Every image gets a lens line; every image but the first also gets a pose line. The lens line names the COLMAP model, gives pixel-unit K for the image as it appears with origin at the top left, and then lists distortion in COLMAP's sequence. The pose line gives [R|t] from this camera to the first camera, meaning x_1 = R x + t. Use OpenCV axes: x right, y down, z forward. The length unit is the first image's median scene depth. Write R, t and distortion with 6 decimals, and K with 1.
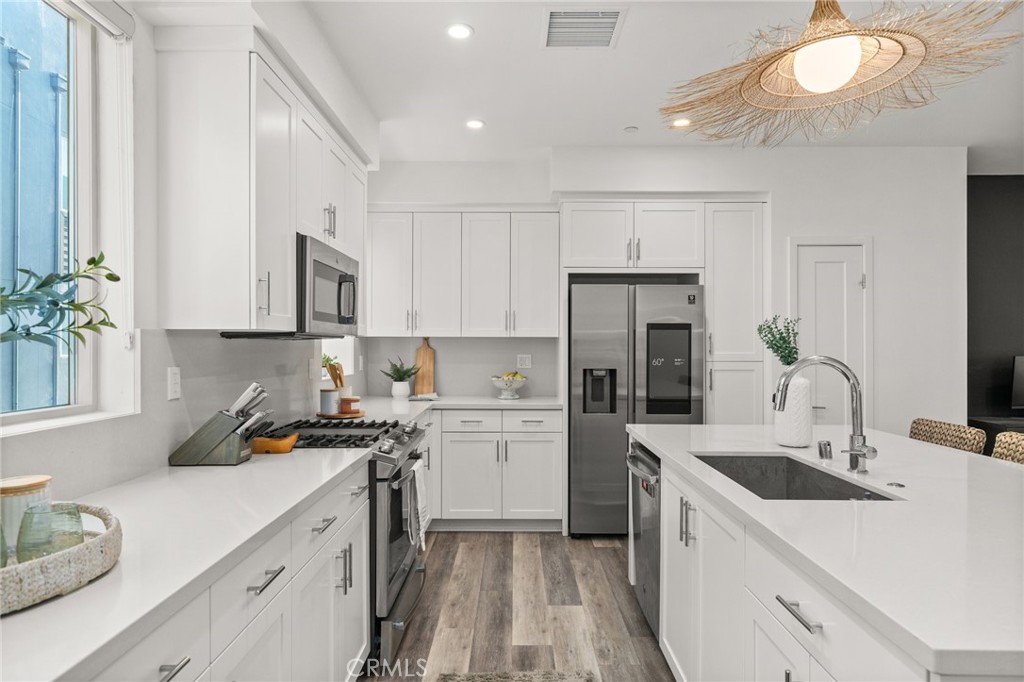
lens RADIAL K [[601.1, 0, 512.0], [0, 601.1, 341.0], [0, 0, 1]] dist [-0.000692, 0.000036]
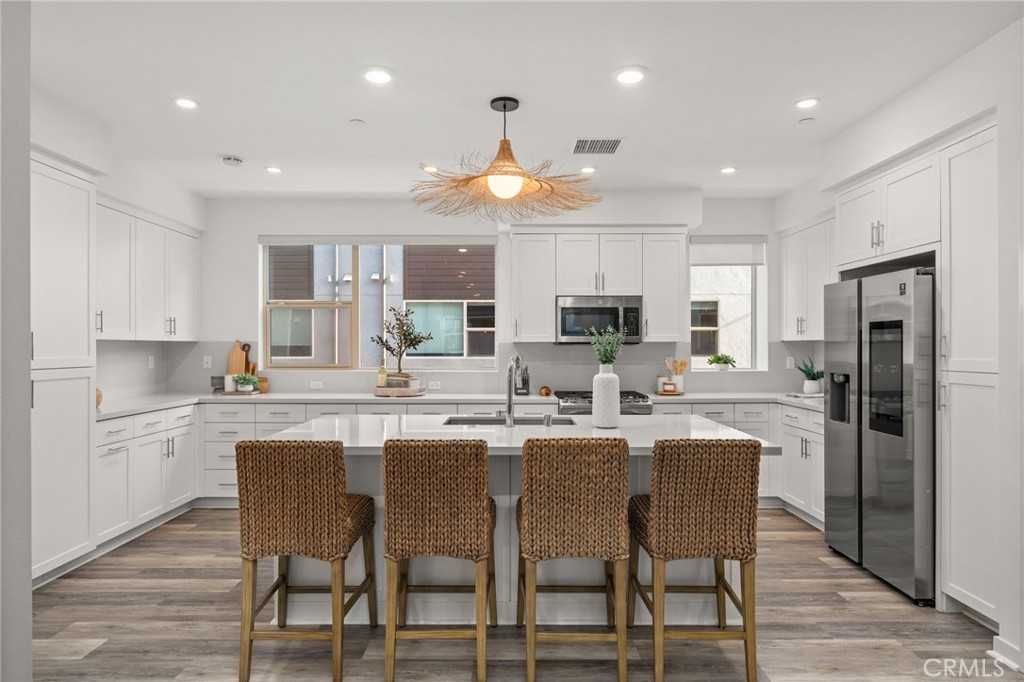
lens RADIAL K [[601.1, 0, 512.0], [0, 601.1, 341.0], [0, 0, 1]] dist [-0.000692, 0.000036]
pose [[-0.000172, -0.013292, -0.999912, 1.162328], [0.005680, 0.999896, -0.013293, 0.005705], [0.999984, -0.005682, -0.000096, 0.540873]]
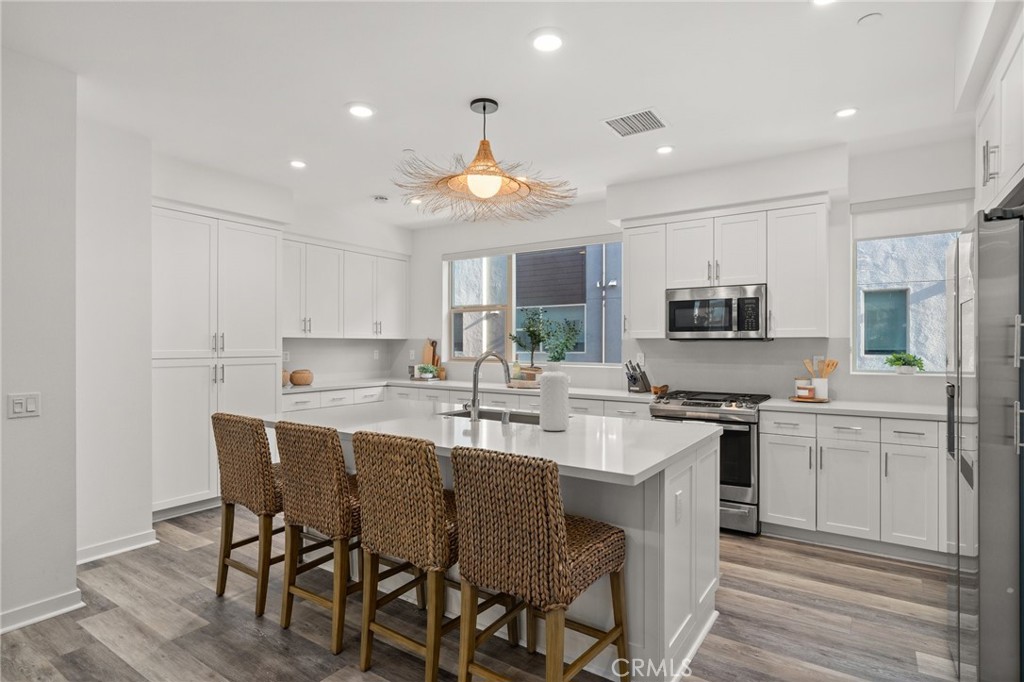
lens RADIAL K [[528.0, 0, 512.0], [0, 528.0, 341.0], [0, 0, 1]] dist [-0.000215, 0.000178]
pose [[-0.560216, -0.008723, -0.828301, 0.913719], [0.001230, 0.999935, -0.011363, 0.008731], [0.828346, -0.007385, -0.560169, 1.010346]]
